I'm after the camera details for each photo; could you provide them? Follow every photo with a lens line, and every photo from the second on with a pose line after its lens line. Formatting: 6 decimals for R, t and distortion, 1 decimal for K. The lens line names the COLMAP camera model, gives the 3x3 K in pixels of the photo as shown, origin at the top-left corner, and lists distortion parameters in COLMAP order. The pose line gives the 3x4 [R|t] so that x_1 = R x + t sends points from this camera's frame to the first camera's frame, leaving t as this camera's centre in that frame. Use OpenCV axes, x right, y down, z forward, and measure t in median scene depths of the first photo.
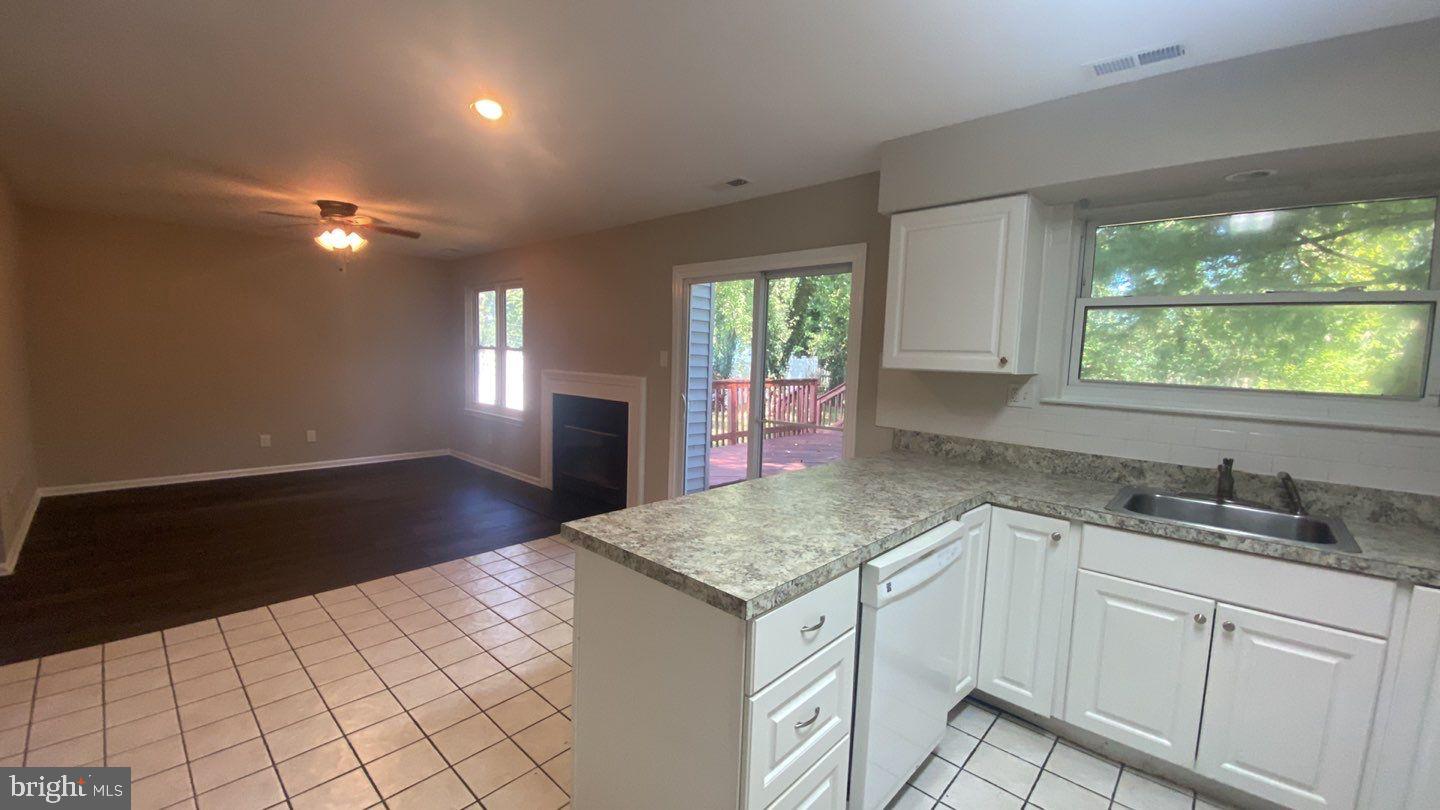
lens RADIAL K [[547.4, 0, 720.0], [0, 547.4, 405.0], [0, 0, 1]] dist [0.002329, -0.012485]
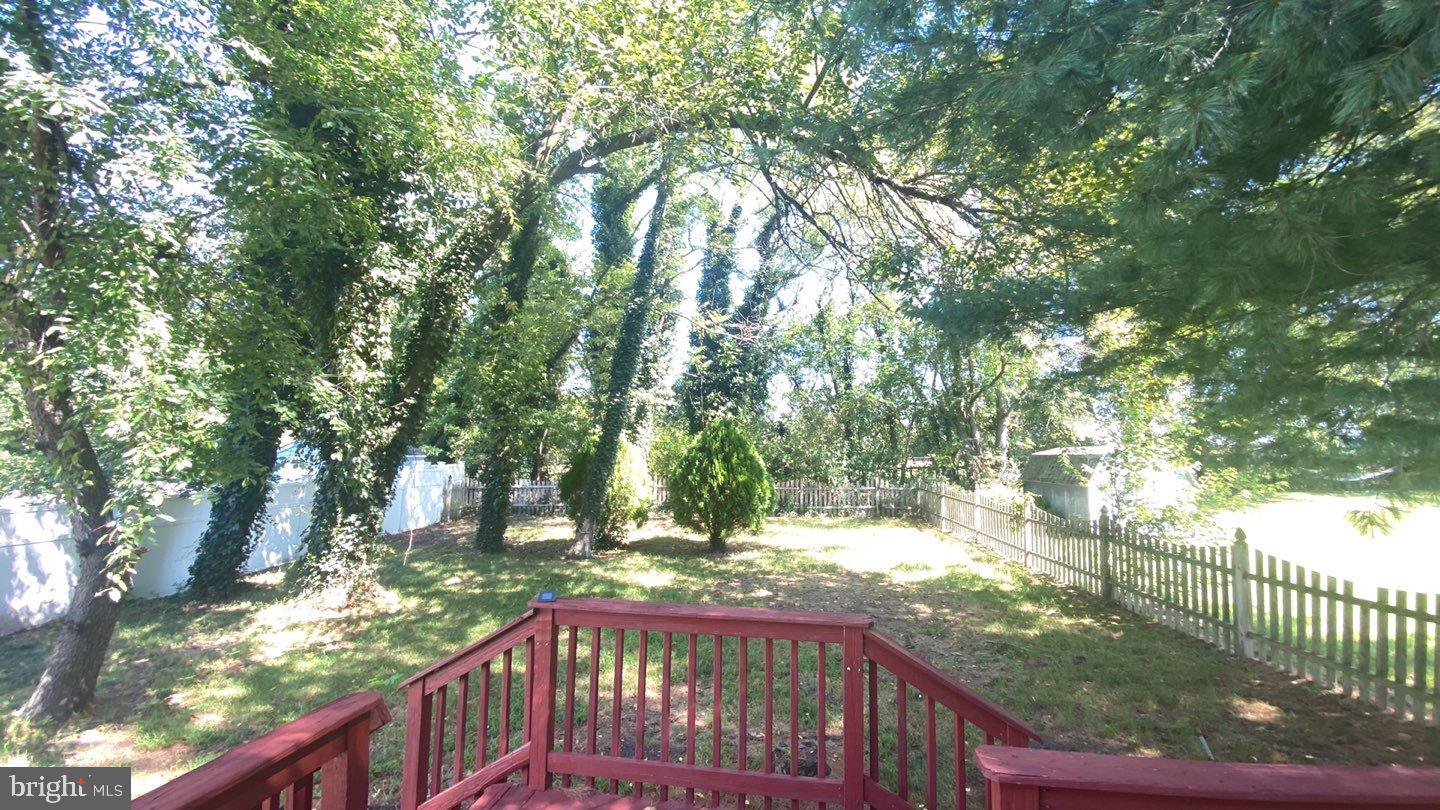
lens RADIAL K [[547.4, 0, 720.0], [0, 547.4, 405.0], [0, 0, 1]] dist [0.002329, -0.012485]
pose [[0.826313, 0.021313, 0.562808, 0.057583], [0.072566, 0.986926, -0.143914, -0.037919], [-0.558517, 0.159759, 0.813963, 0.266518]]
